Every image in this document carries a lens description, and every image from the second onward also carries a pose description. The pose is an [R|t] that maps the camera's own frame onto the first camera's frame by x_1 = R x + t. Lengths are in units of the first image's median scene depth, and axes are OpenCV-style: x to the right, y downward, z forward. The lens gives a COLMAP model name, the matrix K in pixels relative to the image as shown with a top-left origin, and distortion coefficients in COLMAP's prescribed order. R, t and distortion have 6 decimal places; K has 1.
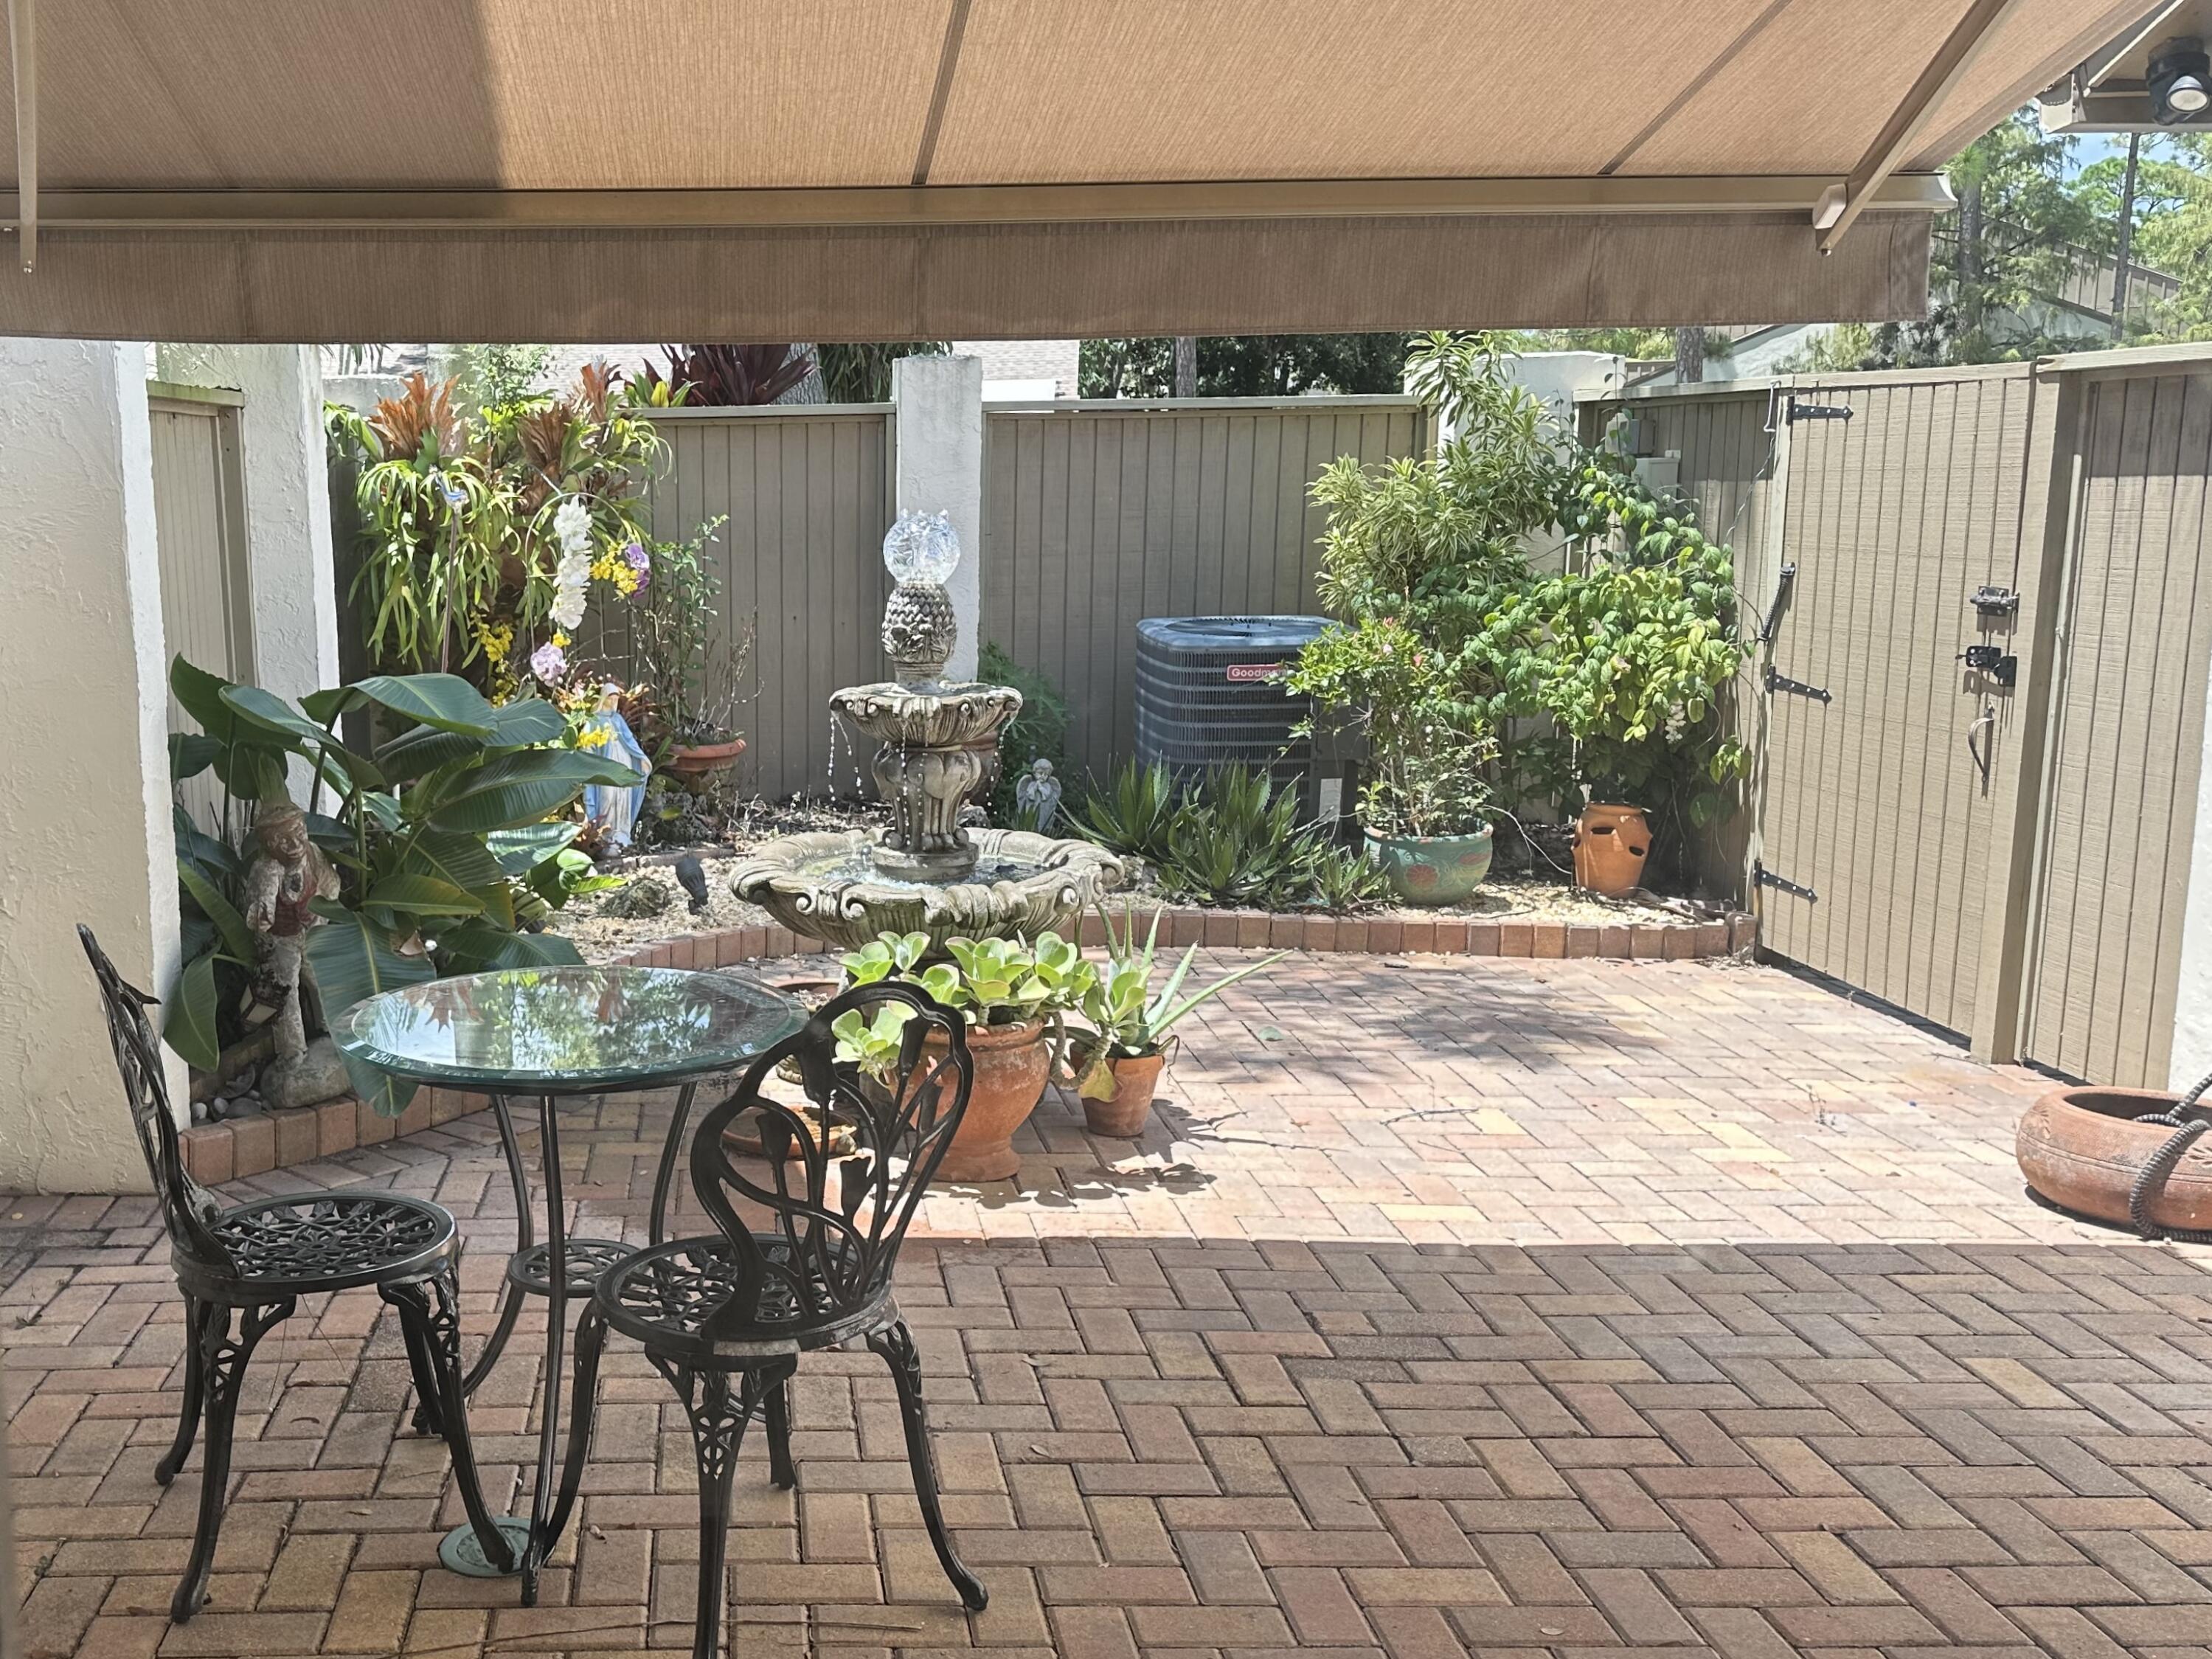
lens RADIAL K [[2160.6, 0, 681.7], [0, 2160.6, 830.6], [0, 0, 1]] dist [0.067179, -0.094023]
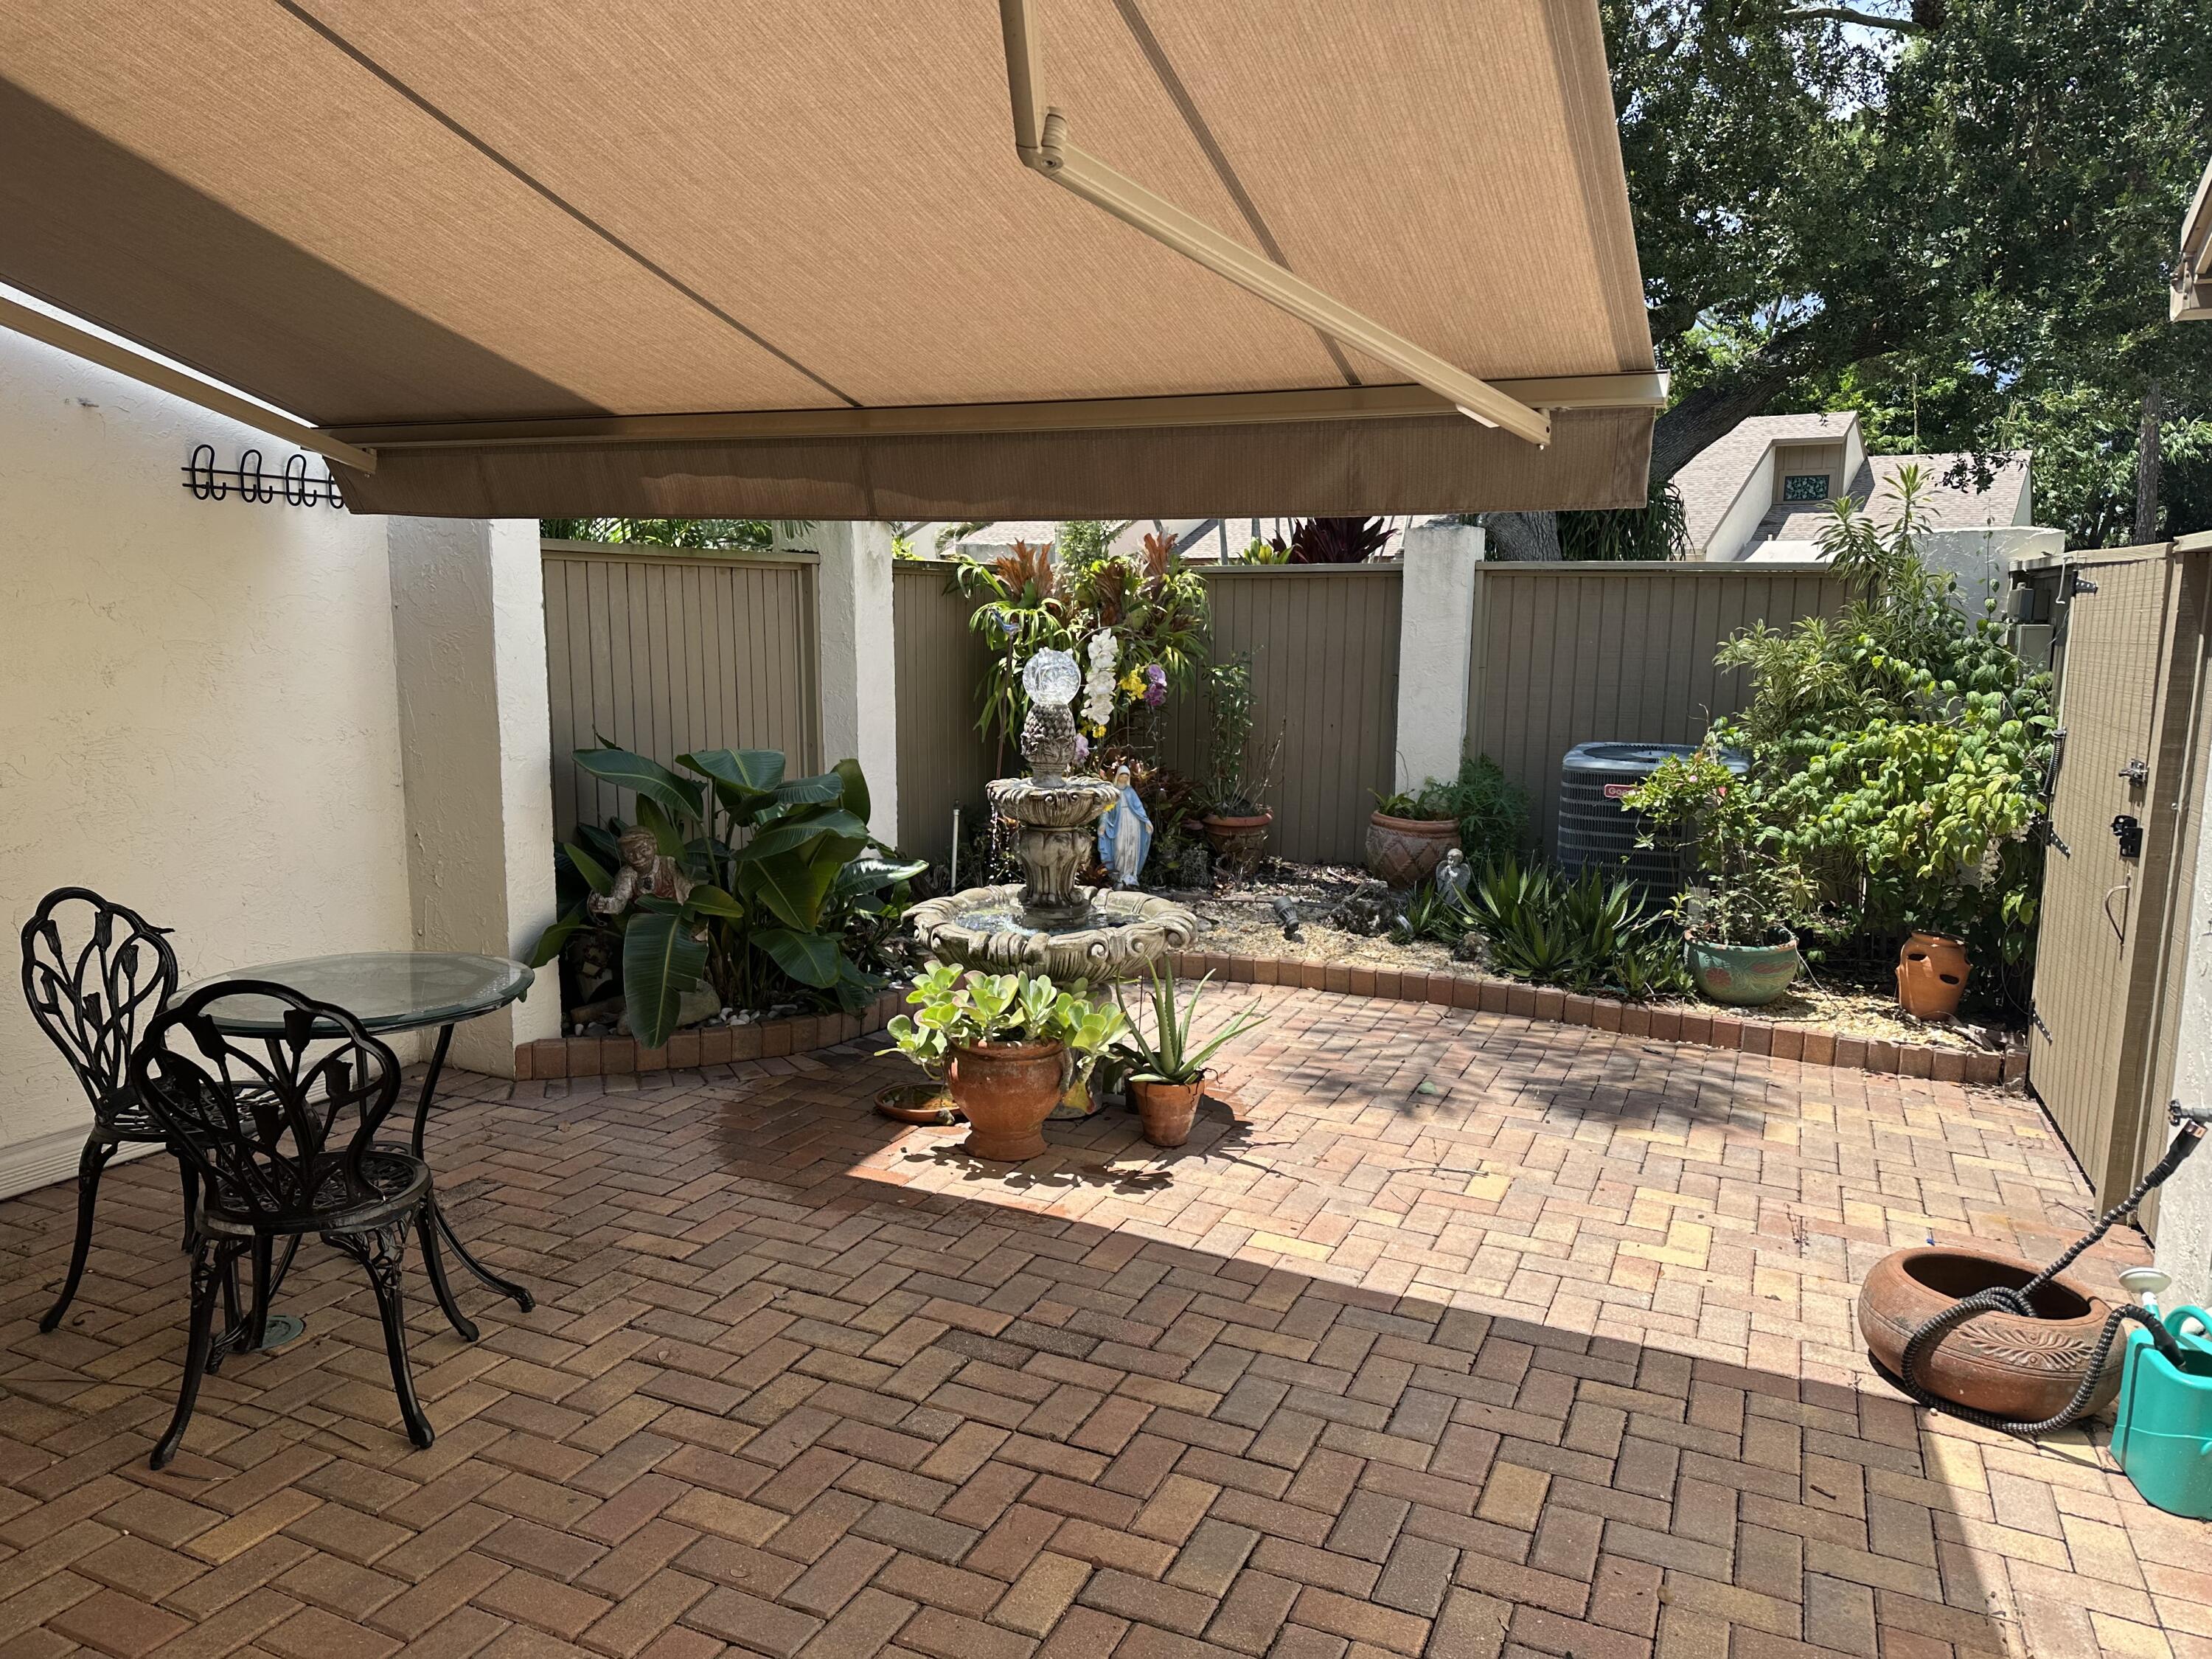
lens RADIAL K [[1544.6, 0, 1121.5], [0, 1544.6, 833.3], [0, 0, 1]] dist [0.149630, -0.260504]
pose [[0.911787, 0.082853, -0.402218, 0.532943], [-0.089173, 0.996012, 0.003023, -0.041521], [0.400864, 0.033111, 0.915539, 0.150466]]
